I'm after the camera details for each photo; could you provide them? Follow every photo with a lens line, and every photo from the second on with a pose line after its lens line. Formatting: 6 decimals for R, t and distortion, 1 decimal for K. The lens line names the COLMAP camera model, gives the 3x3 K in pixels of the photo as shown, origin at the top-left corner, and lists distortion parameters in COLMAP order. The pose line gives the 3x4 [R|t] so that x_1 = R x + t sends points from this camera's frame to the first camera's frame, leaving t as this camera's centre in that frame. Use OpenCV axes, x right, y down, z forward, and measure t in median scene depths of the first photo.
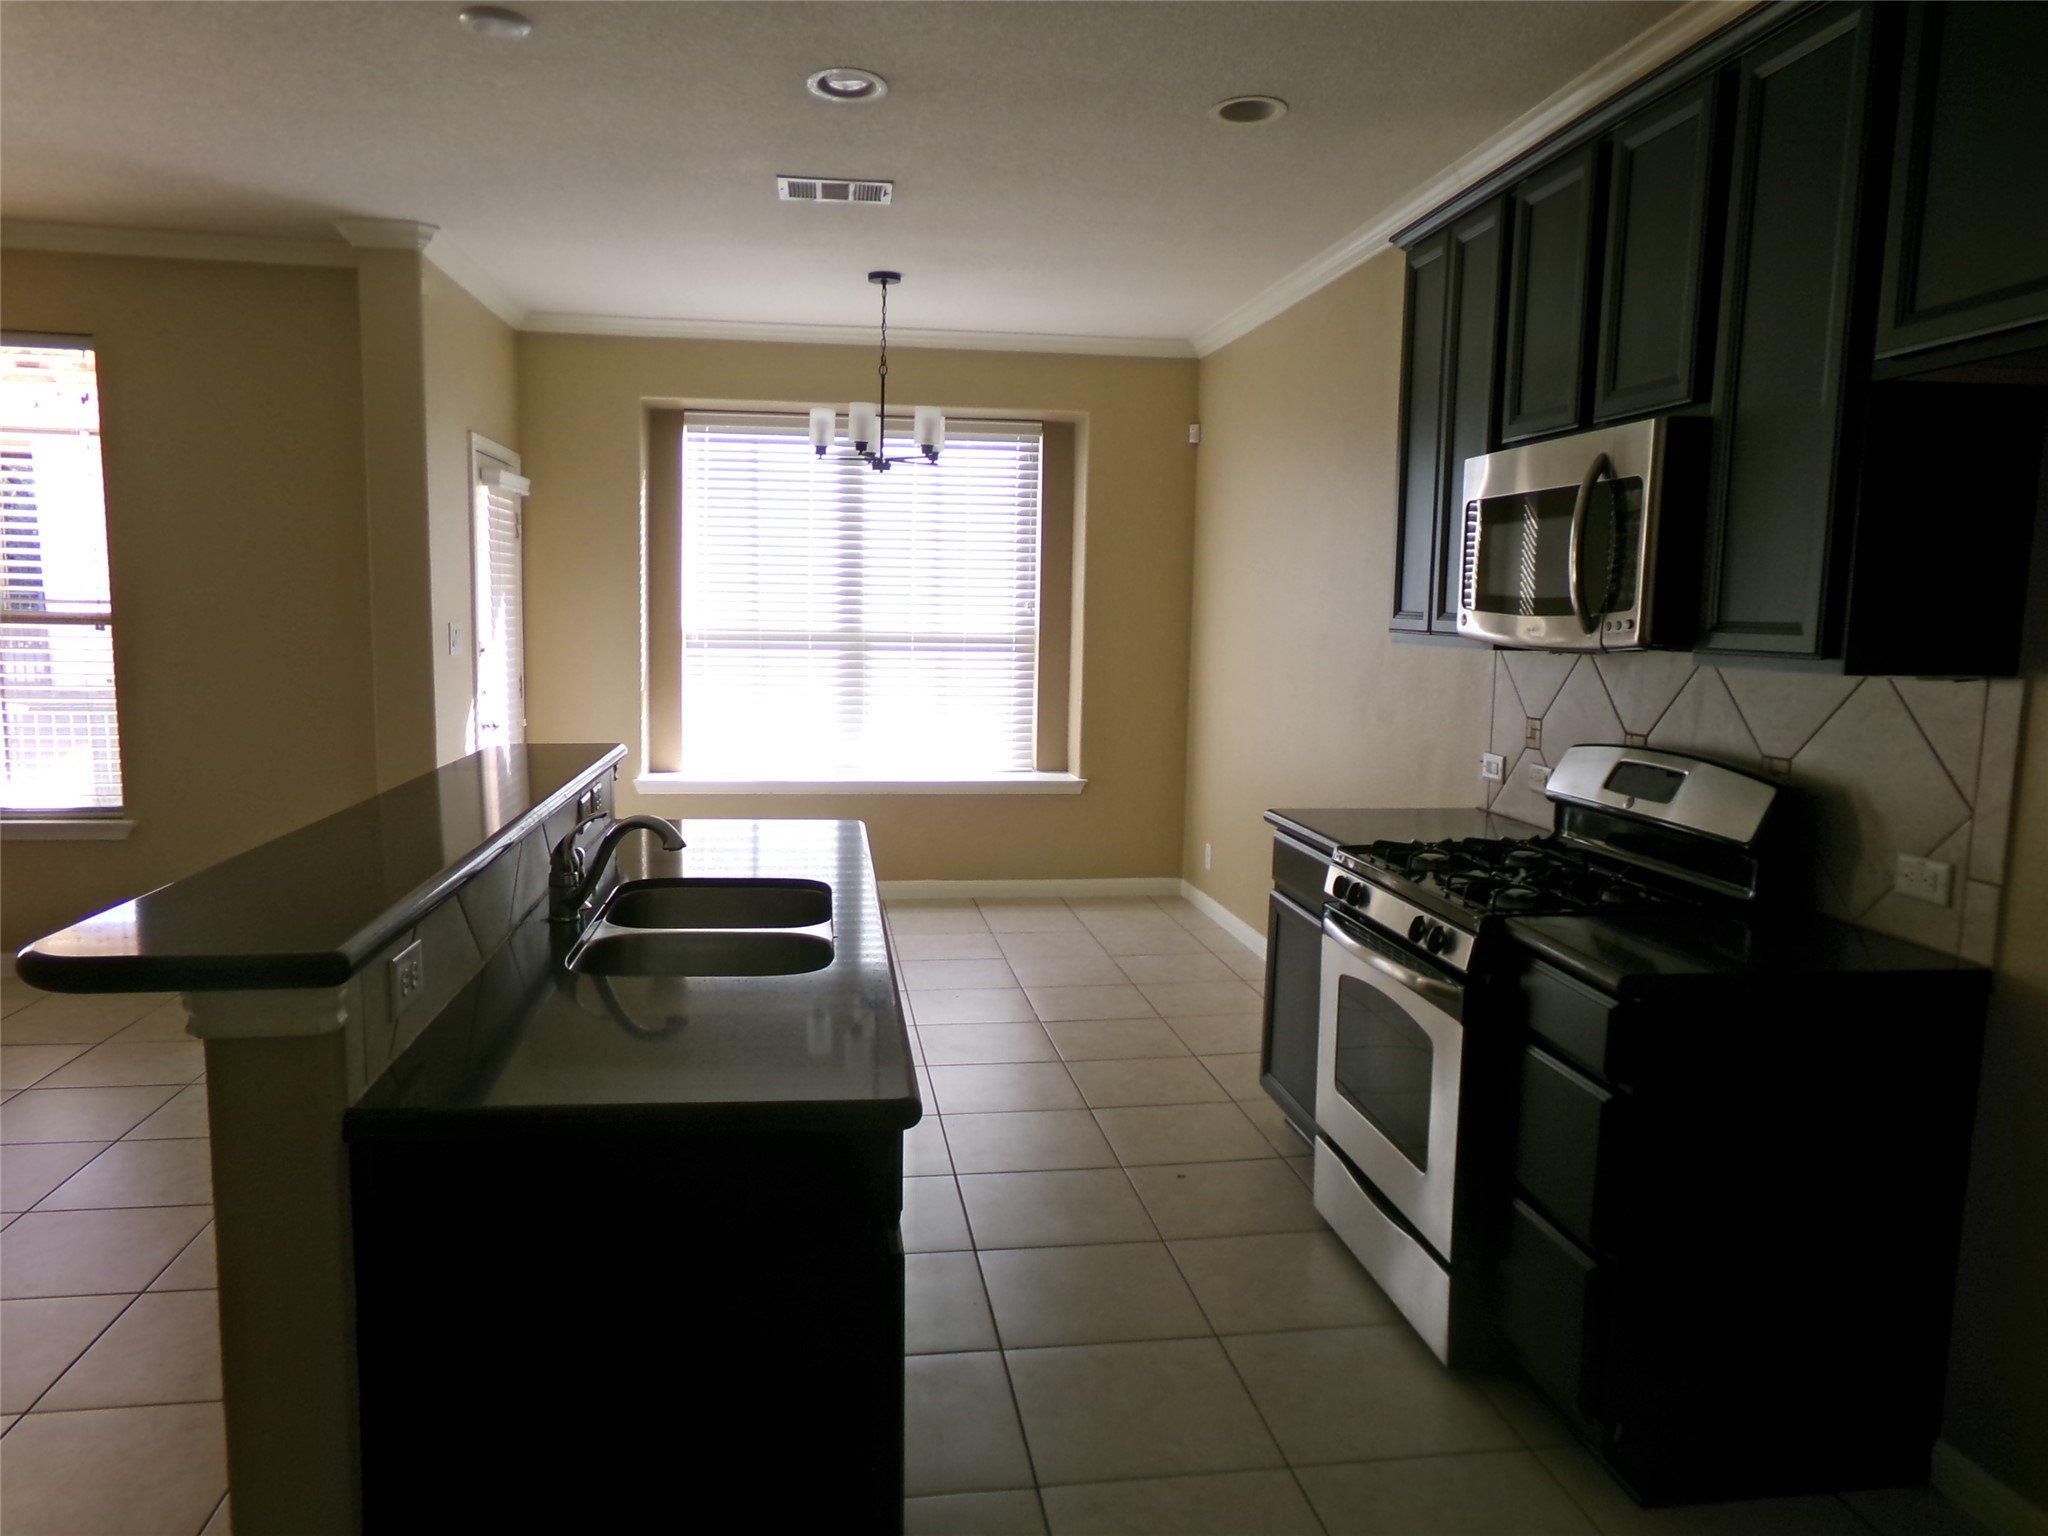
lens RADIAL K [[1429.6, 0, 1015.0], [0, 1429.6, 770.9], [0, 0, 1]] dist [-0.057265, 0.186459]
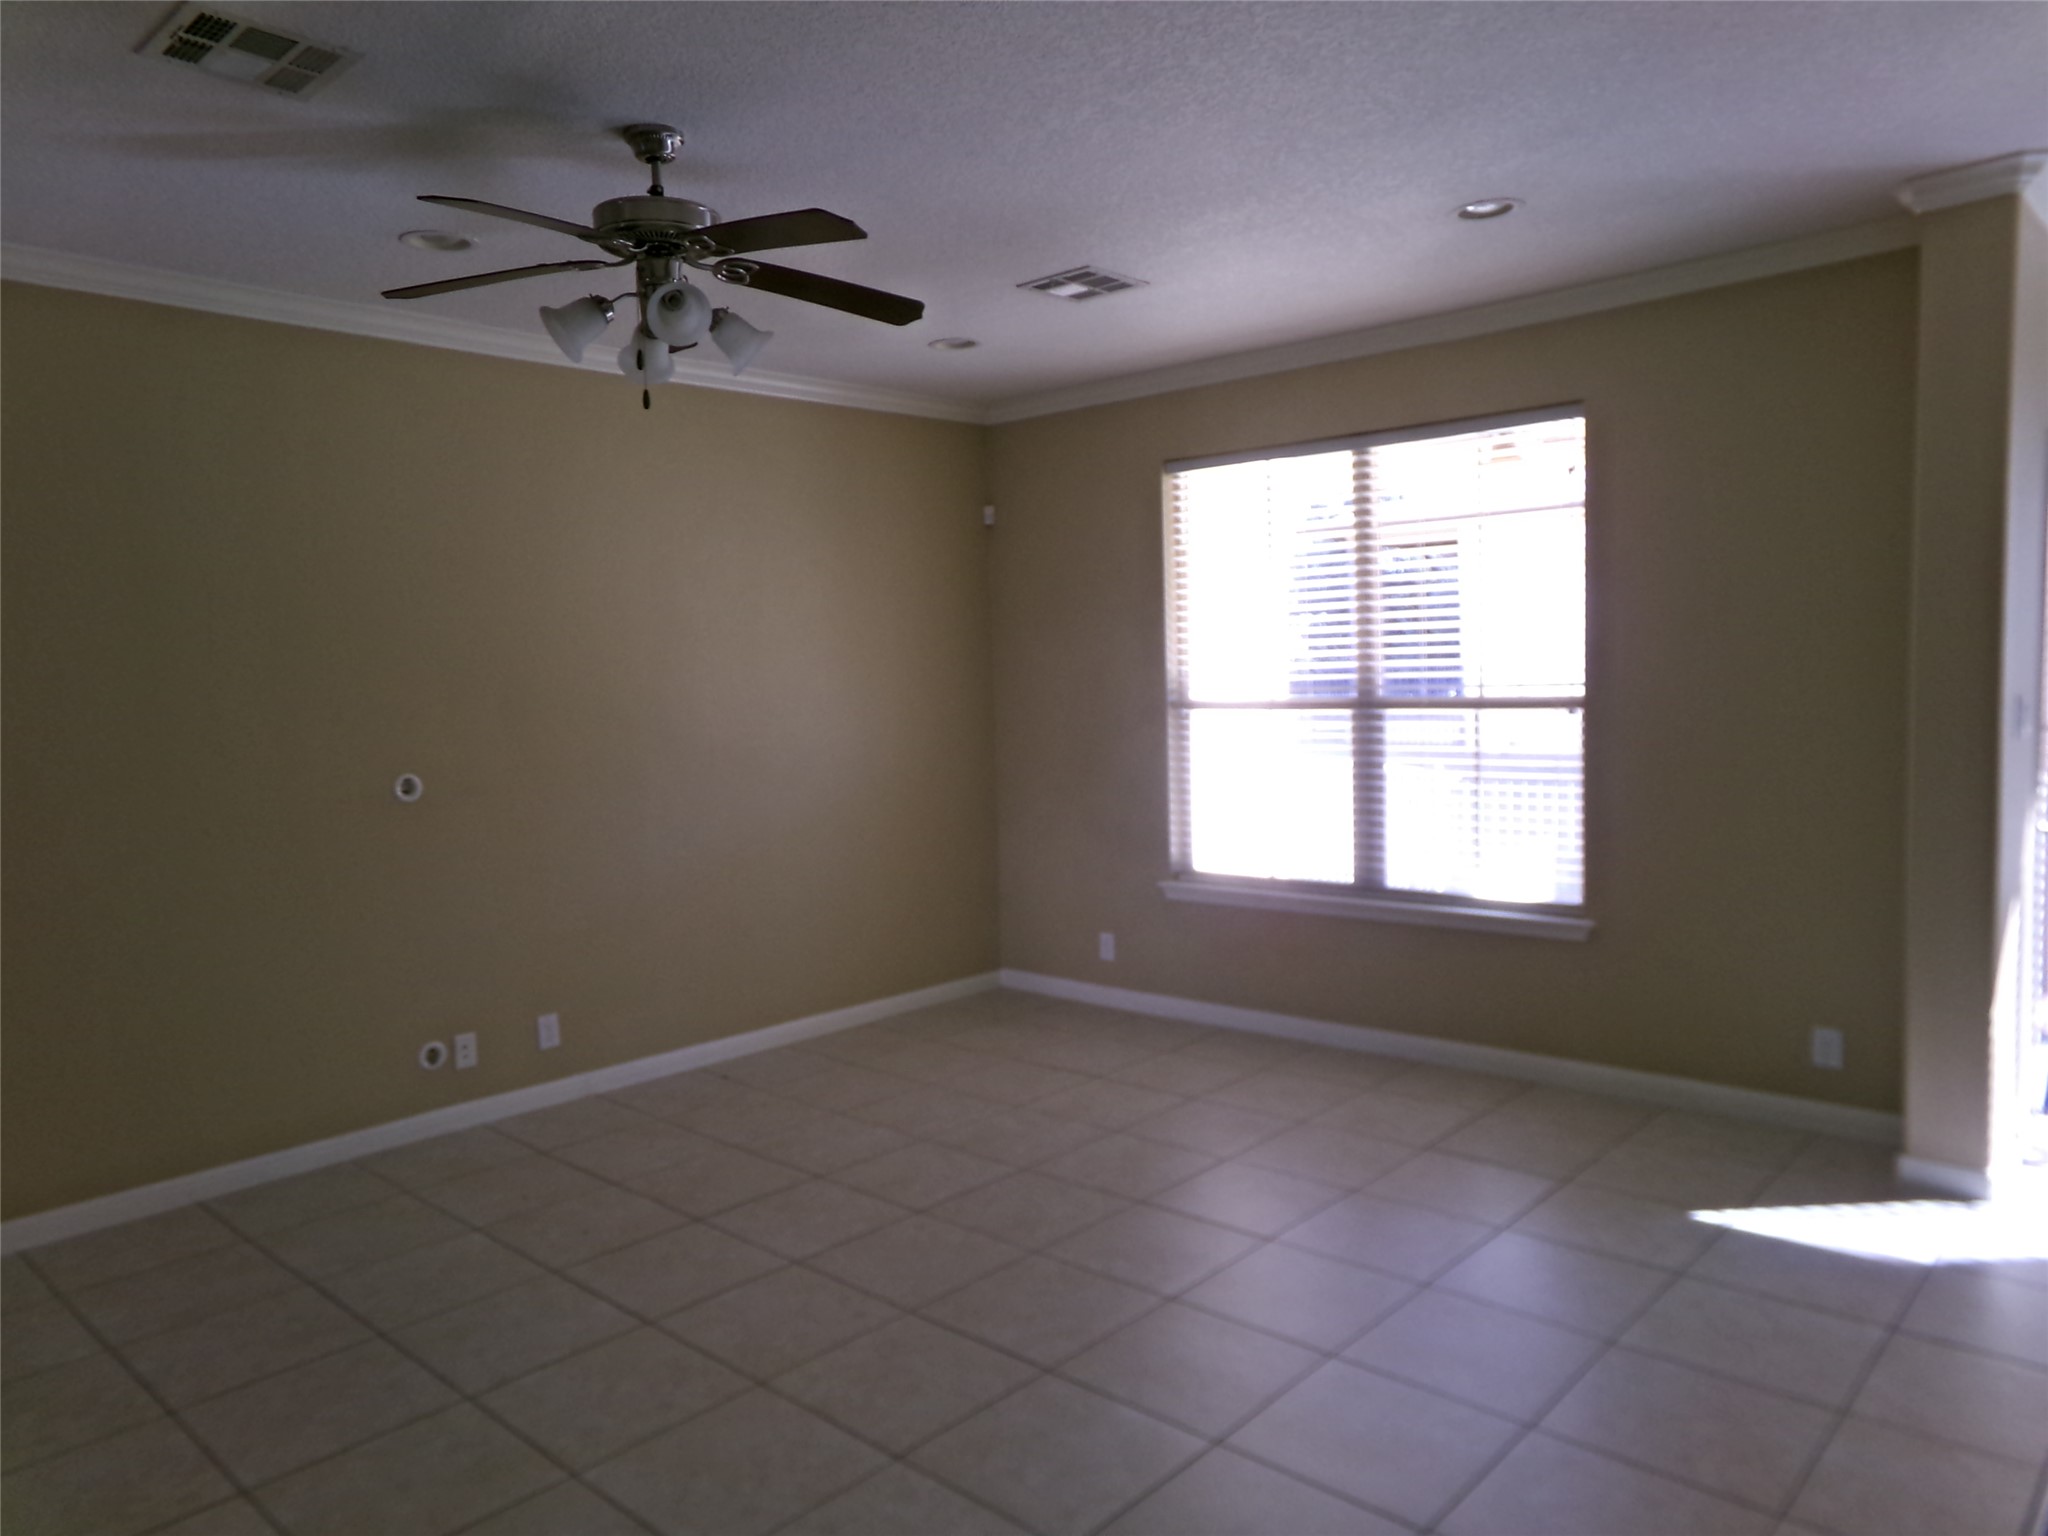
lens RADIAL K [[1412.7, 0, 1012.4], [0, 1412.7, 772.8], [0, 0, 1]] dist [-0.008395, 0.055632]
pose [[0.656265, 0.016711, -0.754346, -0.172084], [-0.041825, 0.999023, -0.014256, -0.029995], [0.753371, 0.040907, 0.656323, 0.123304]]
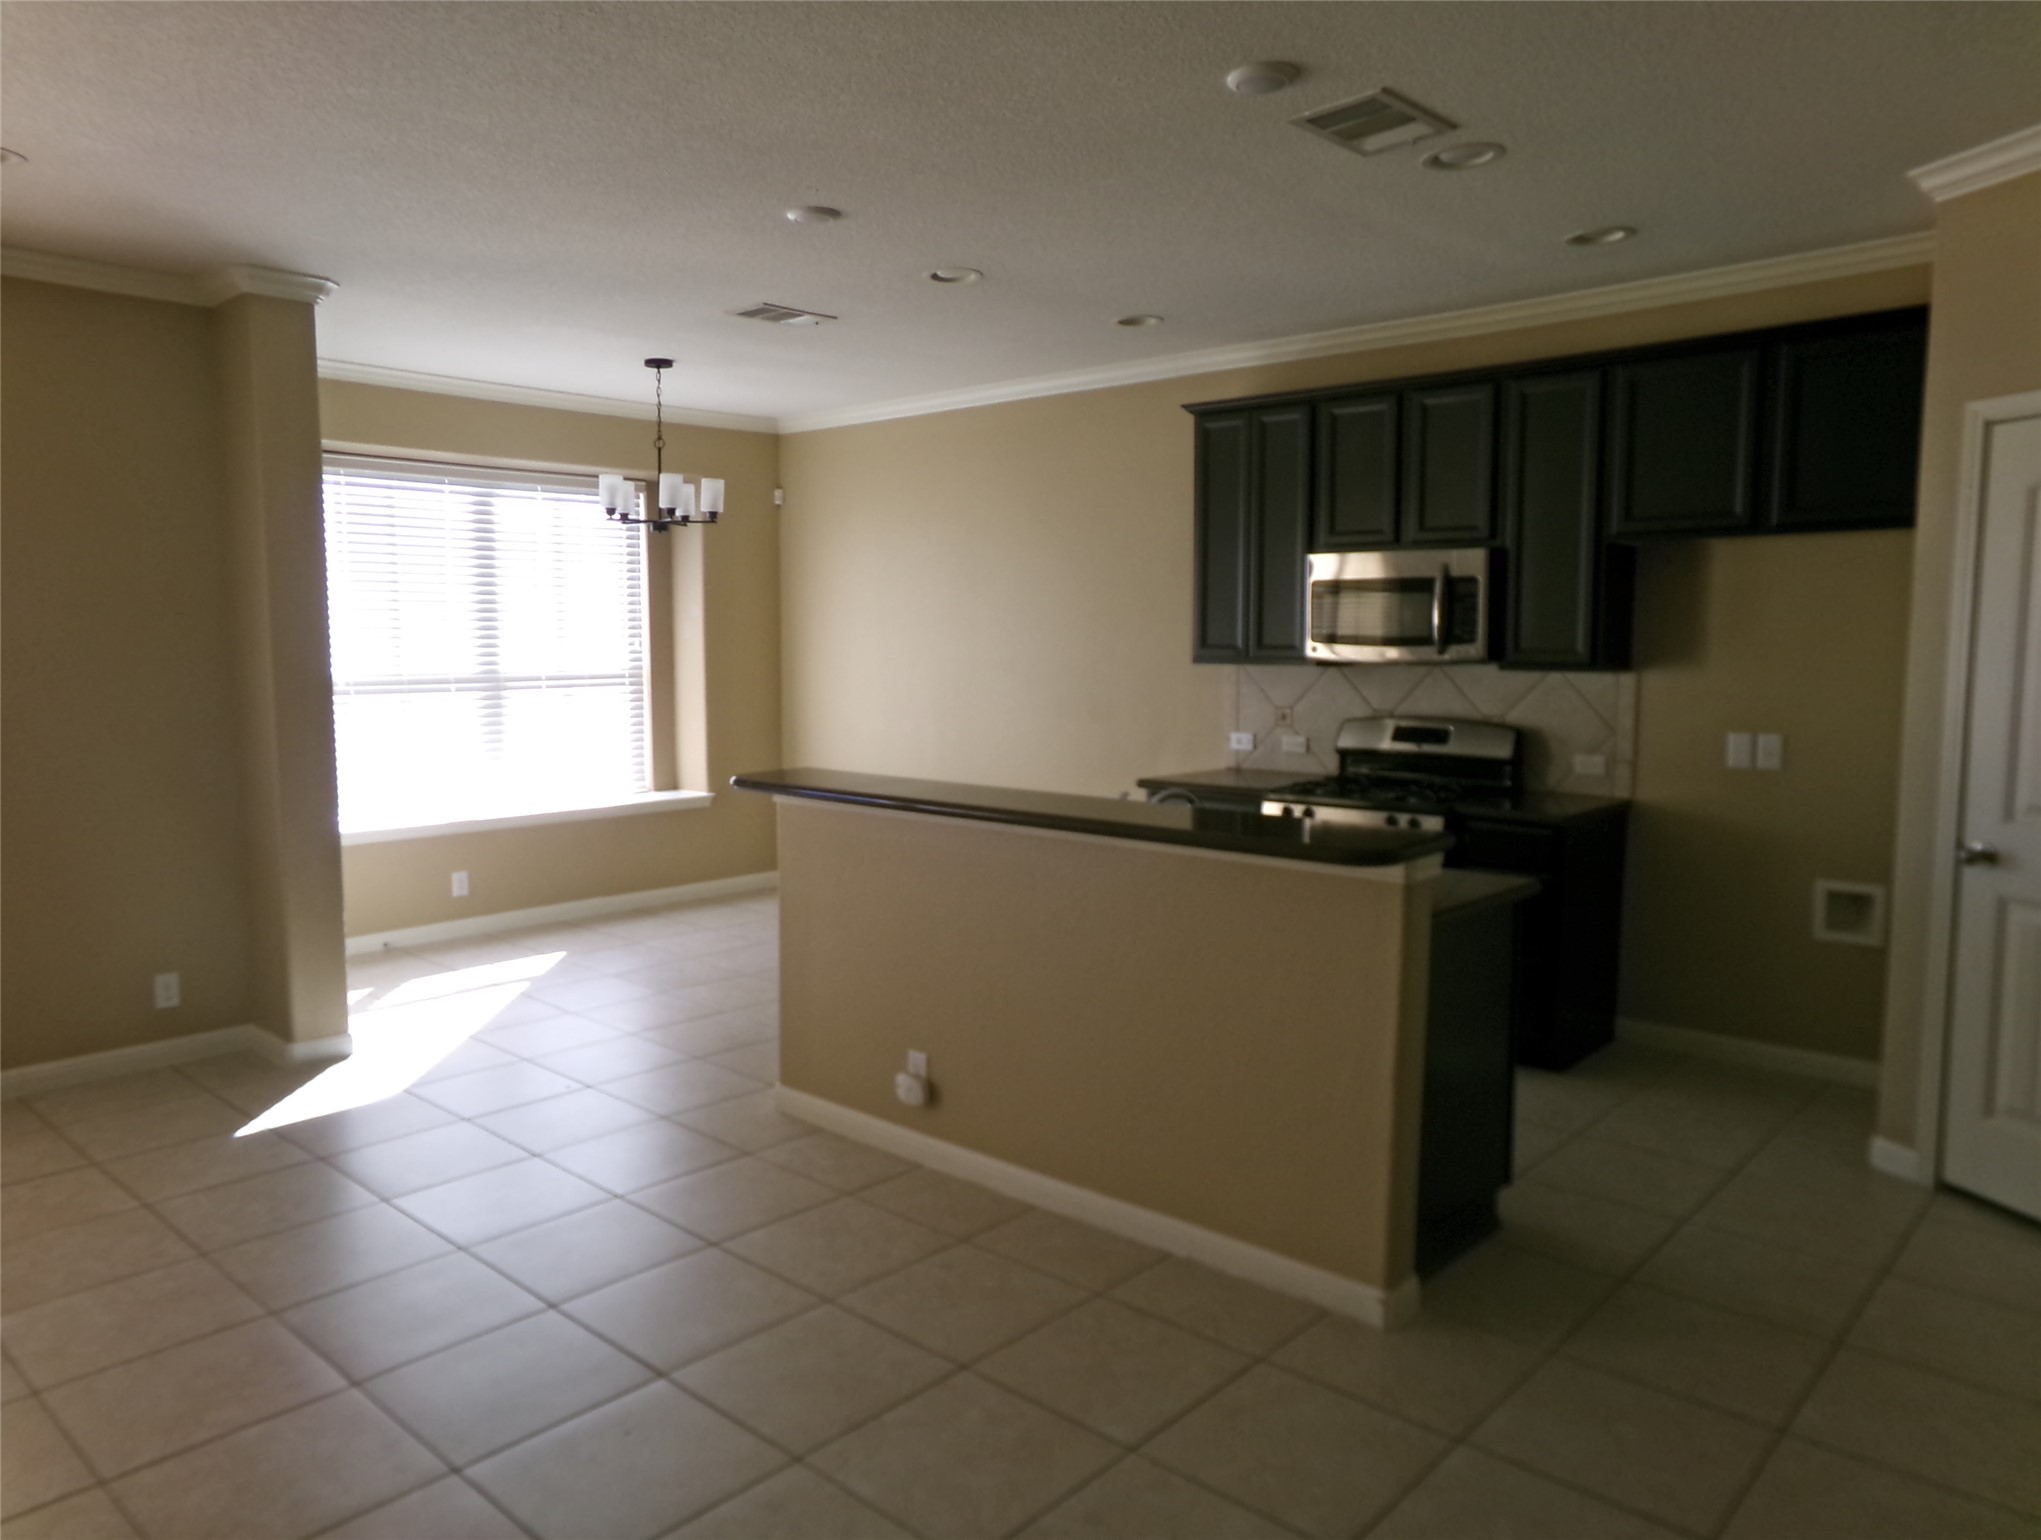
lens RADIAL K [[1411.8, 0, 1022.0], [0, 1411.8, 776.4], [0, 0, 1]] dist [-0.134592, 0.294142]
pose [[0.768975, -0.083896, 0.633750, -0.598860], [0.089119, 0.995739, 0.023680, -0.015285], [-0.633036, 0.038270, 0.773176, -0.038500]]
